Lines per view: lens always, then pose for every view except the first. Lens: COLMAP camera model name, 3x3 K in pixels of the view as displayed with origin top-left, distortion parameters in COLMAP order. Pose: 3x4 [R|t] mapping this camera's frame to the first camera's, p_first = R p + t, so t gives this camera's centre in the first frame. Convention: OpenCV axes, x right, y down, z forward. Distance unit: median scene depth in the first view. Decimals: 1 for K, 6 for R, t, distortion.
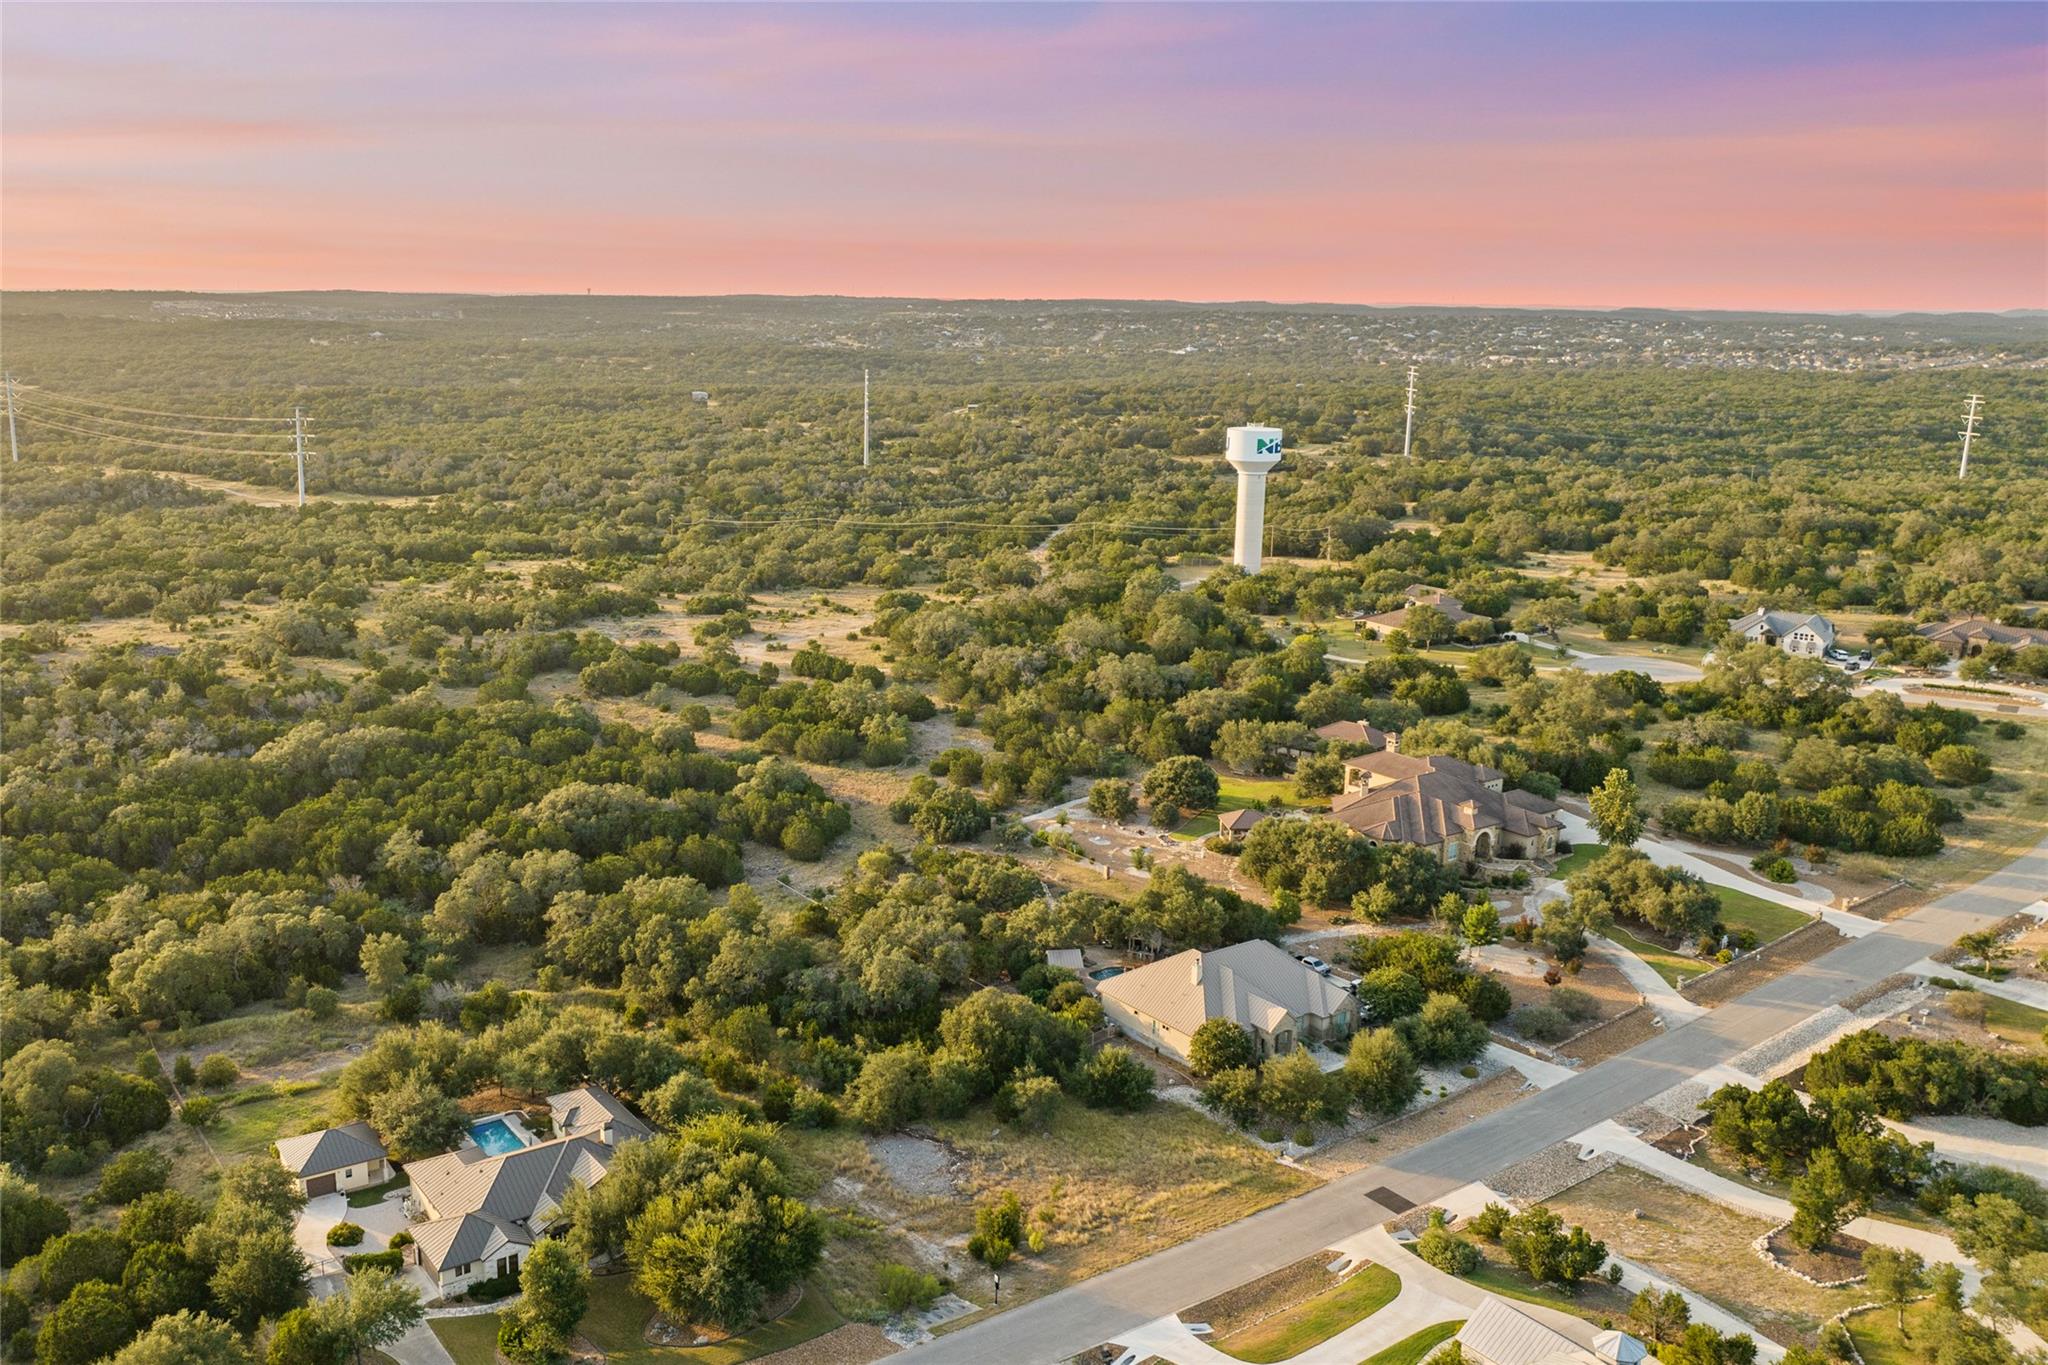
lens RADIAL K [[1703.5, 0, 870.8], [0, 1703.5, 676.6], [0, 0, 1]] dist [-0.012283, -0.018376]
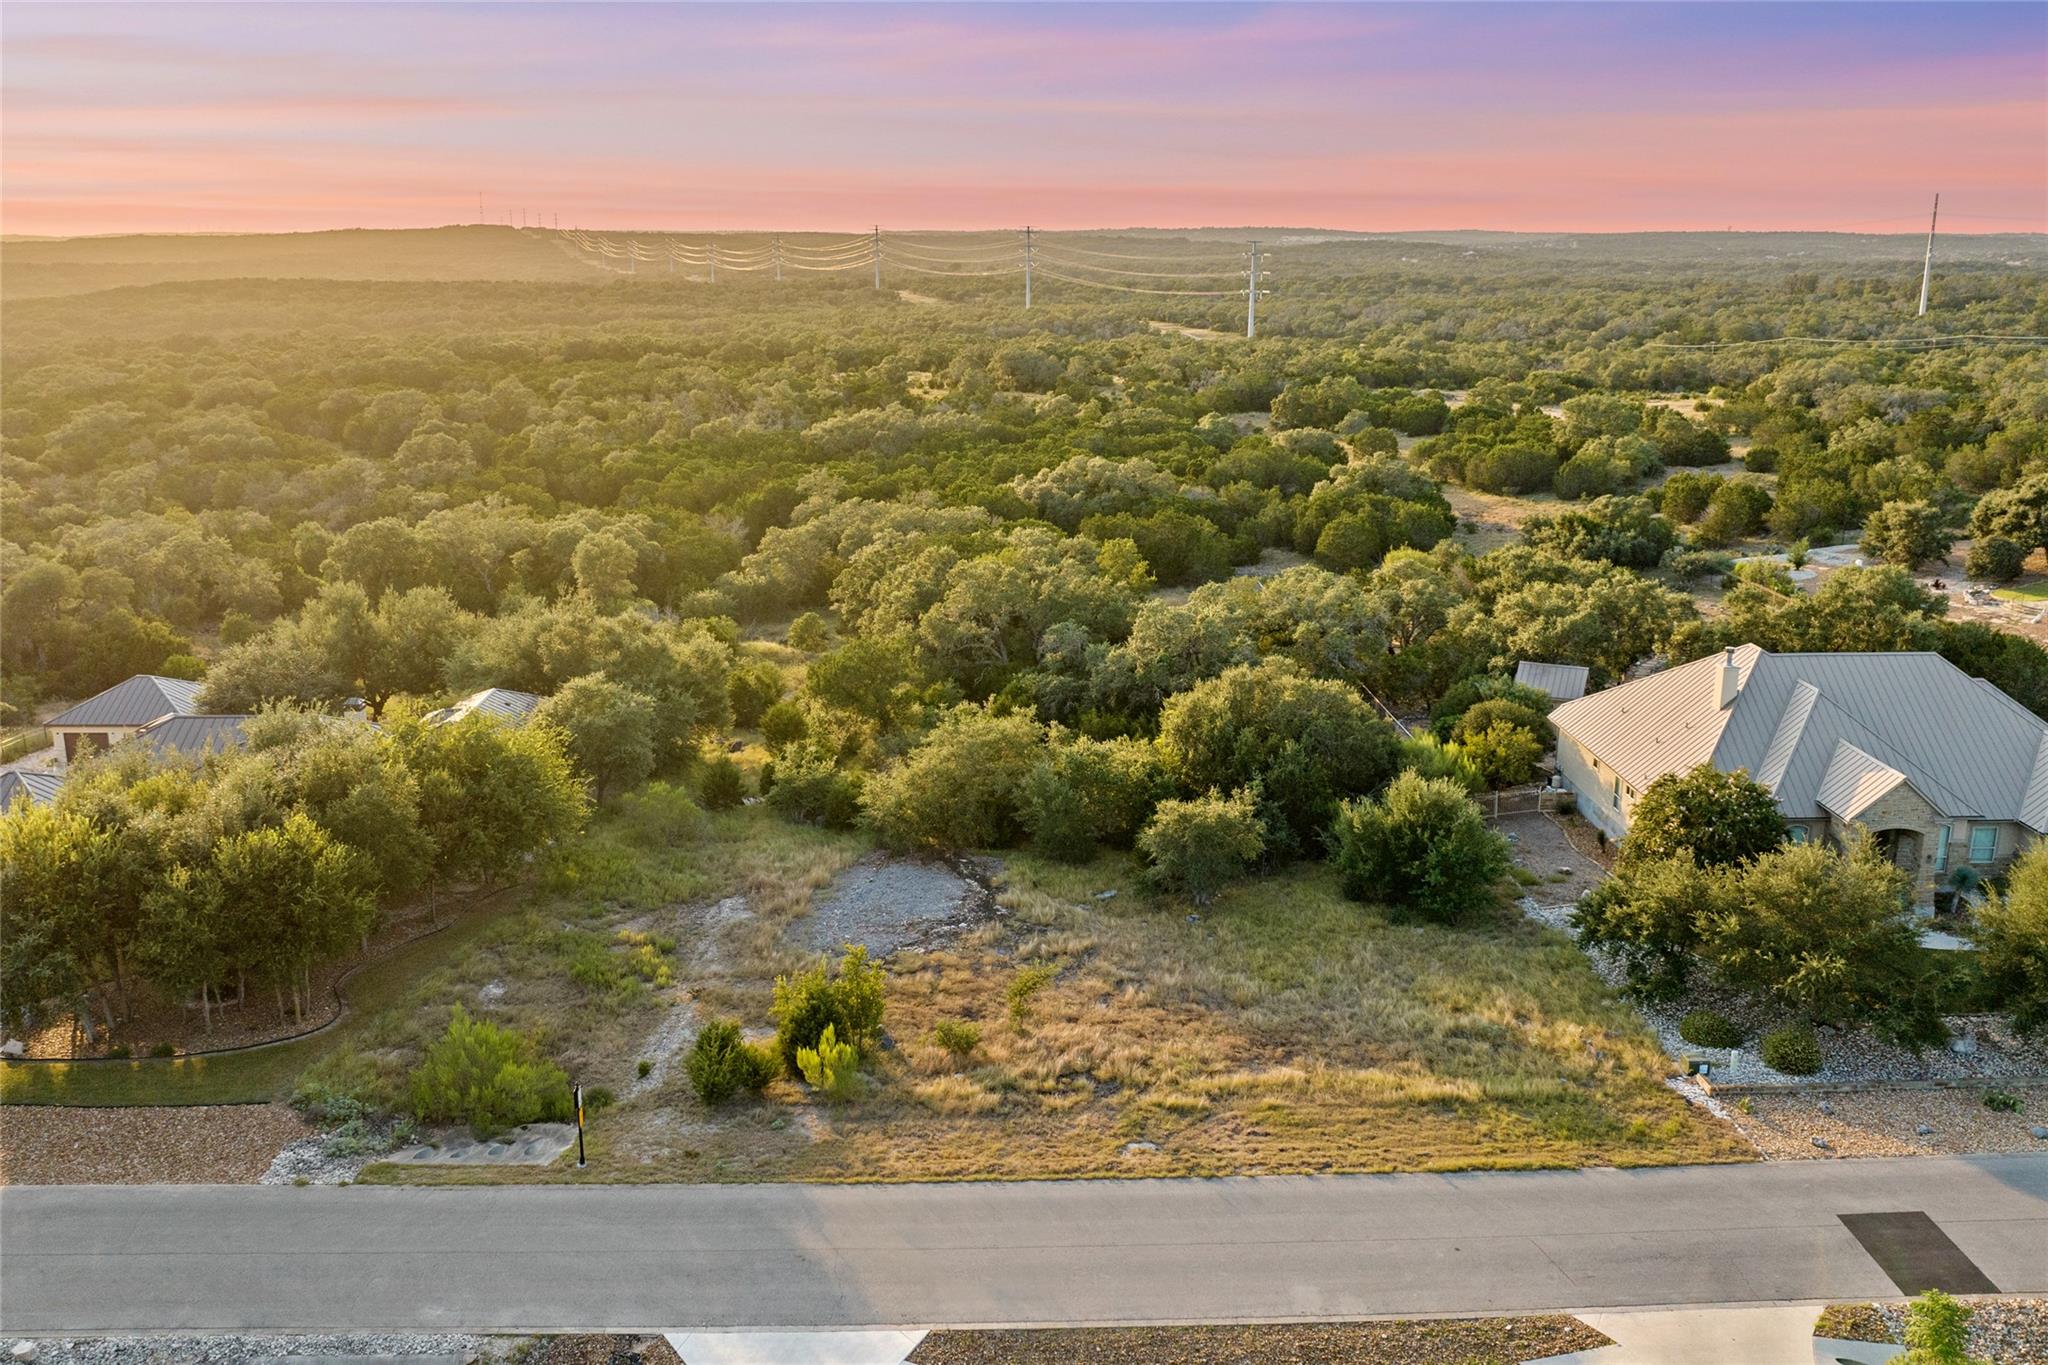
lens RADIAL K [[1701.1, 0, 1032.8], [0, 1701.1, 678.3], [0, 0, 1]] dist [-0.004182, -0.042836]
pose [[0.854441, 0.123375, -0.504686, 0.232247], [-0.108872, 0.992347, 0.058265, 0.149604], [0.508012, 0.005162, 0.861334, 0.478114]]
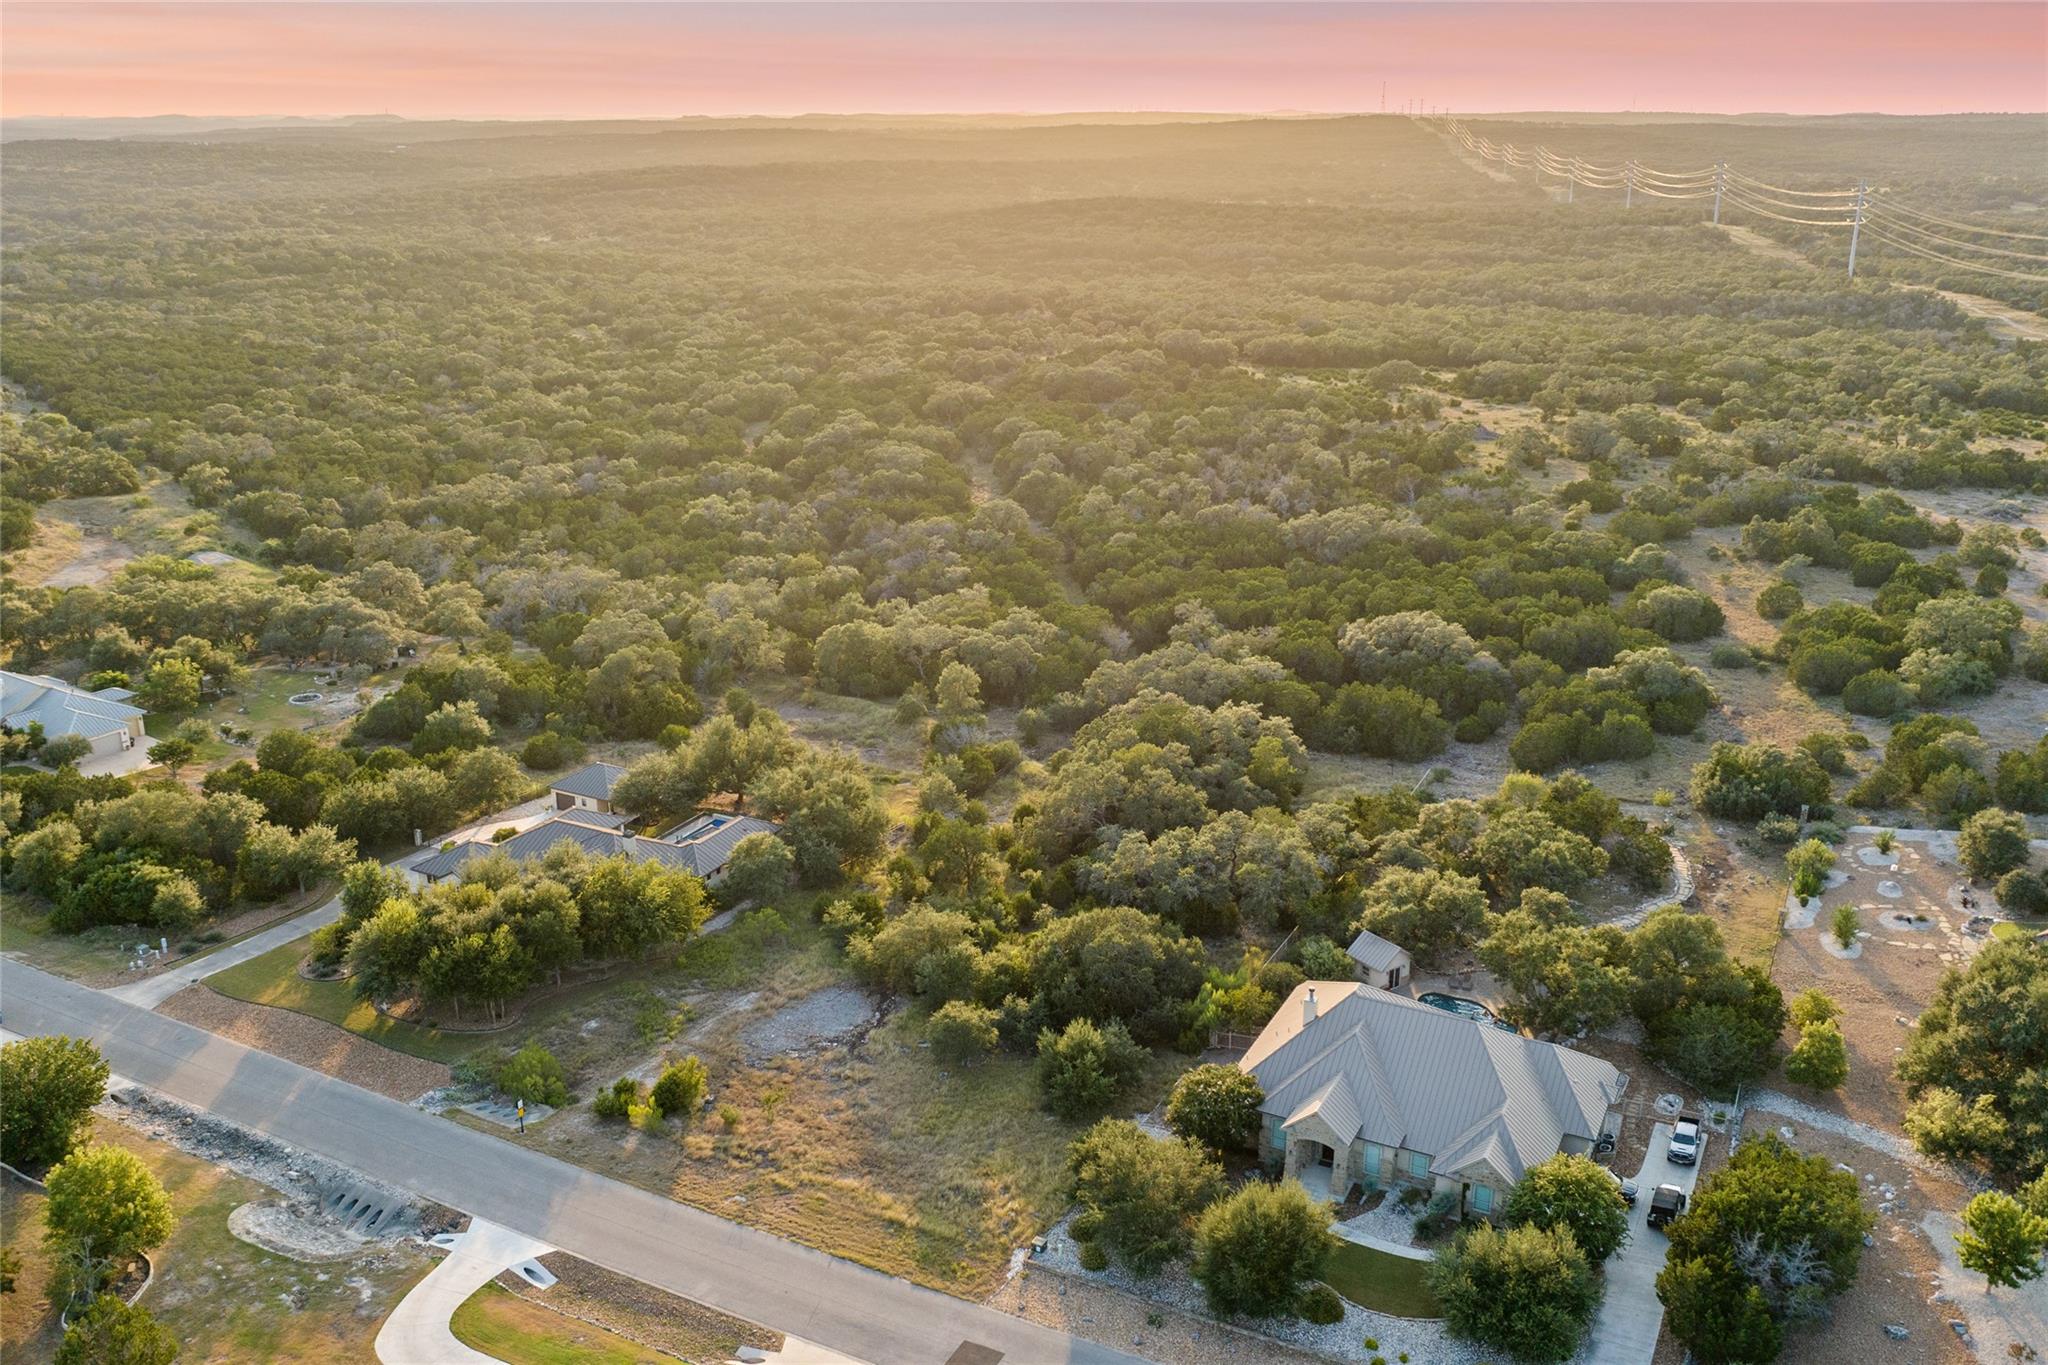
lens RADIAL K [[1701.1, 0, 1032.8], [0, 1701.1, 678.3], [0, 0, 1]] dist [-0.004182, -0.042836]
pose [[0.493029, 0.266773, -0.828103, 0.575872], [-0.185253, 0.962191, 0.199675, -0.051323], [0.850061, 0.054963, 0.523809, 0.504678]]
